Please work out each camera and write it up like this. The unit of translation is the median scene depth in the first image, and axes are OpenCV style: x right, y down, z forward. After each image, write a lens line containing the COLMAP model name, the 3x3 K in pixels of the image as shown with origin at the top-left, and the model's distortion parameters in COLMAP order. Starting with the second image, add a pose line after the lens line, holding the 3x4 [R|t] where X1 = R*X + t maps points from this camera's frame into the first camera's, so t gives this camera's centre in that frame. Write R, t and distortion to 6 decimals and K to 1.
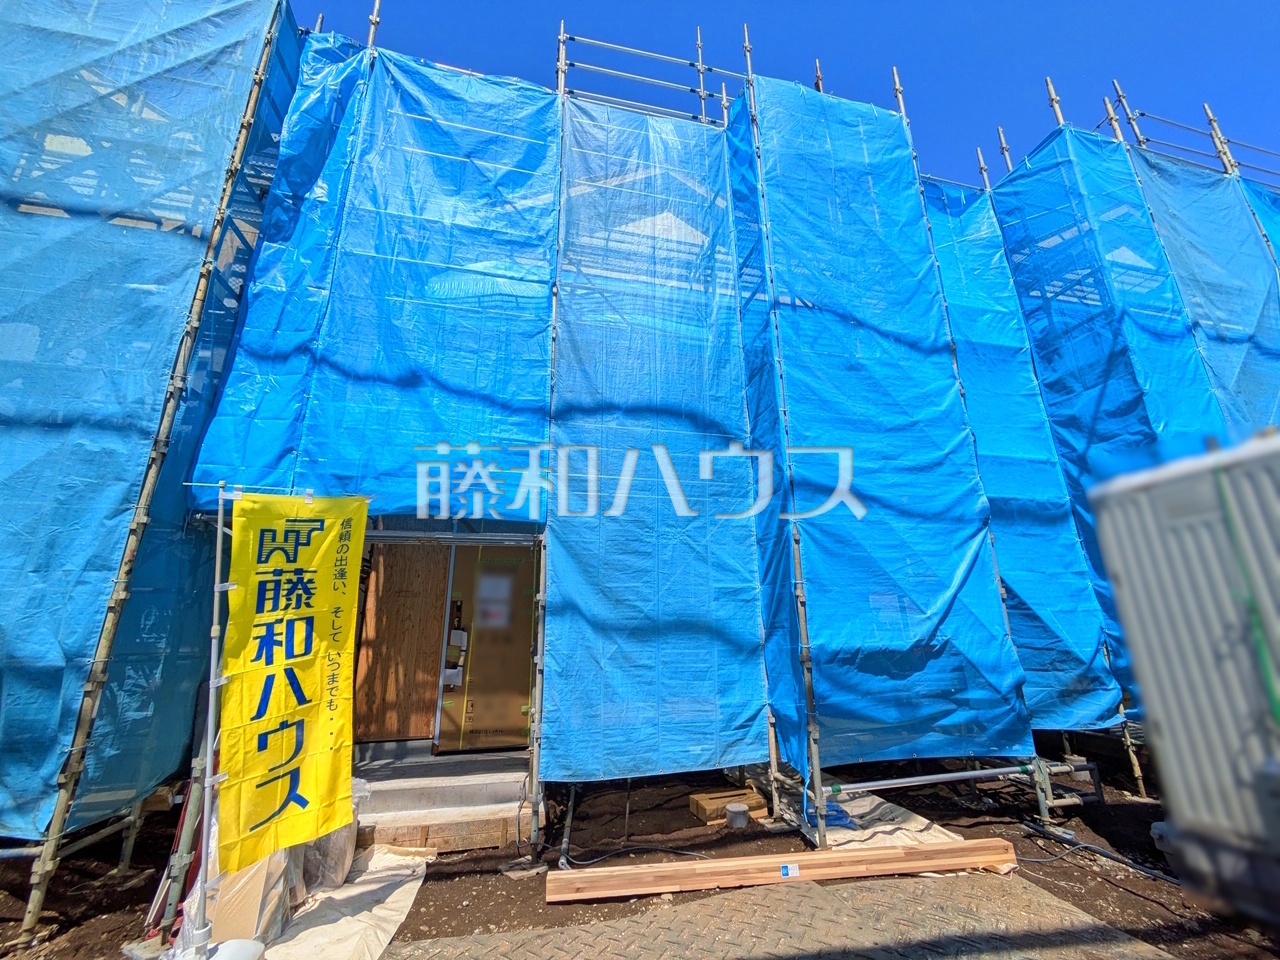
lens RADIAL K [[506.4, 0, 645.1], [0, 506.4, 473.9], [0, 0, 1]] dist [-0.002615, 0.002661]
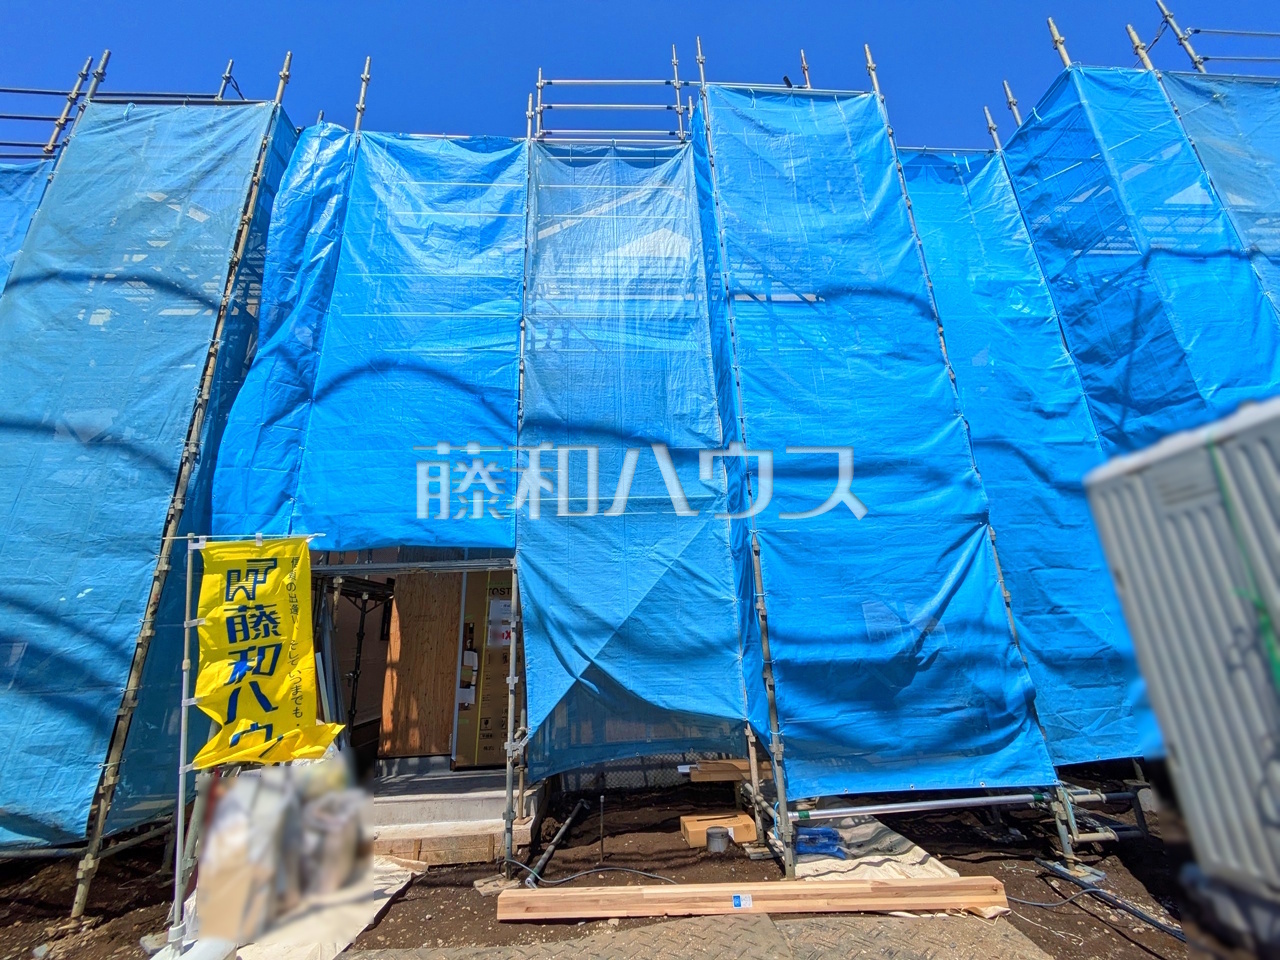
lens RADIAL K [[506.4, 0, 636.6], [0, 506.4, 469.1], [0, 0, 1]] dist [-0.002615, 0.002661]
pose [[0.984051, -0.081690, -0.158023, 0.248520], [0.077228, 0.996427, -0.034186, -0.009974], [0.160251, 0.021437, 0.986844, 0.004963]]
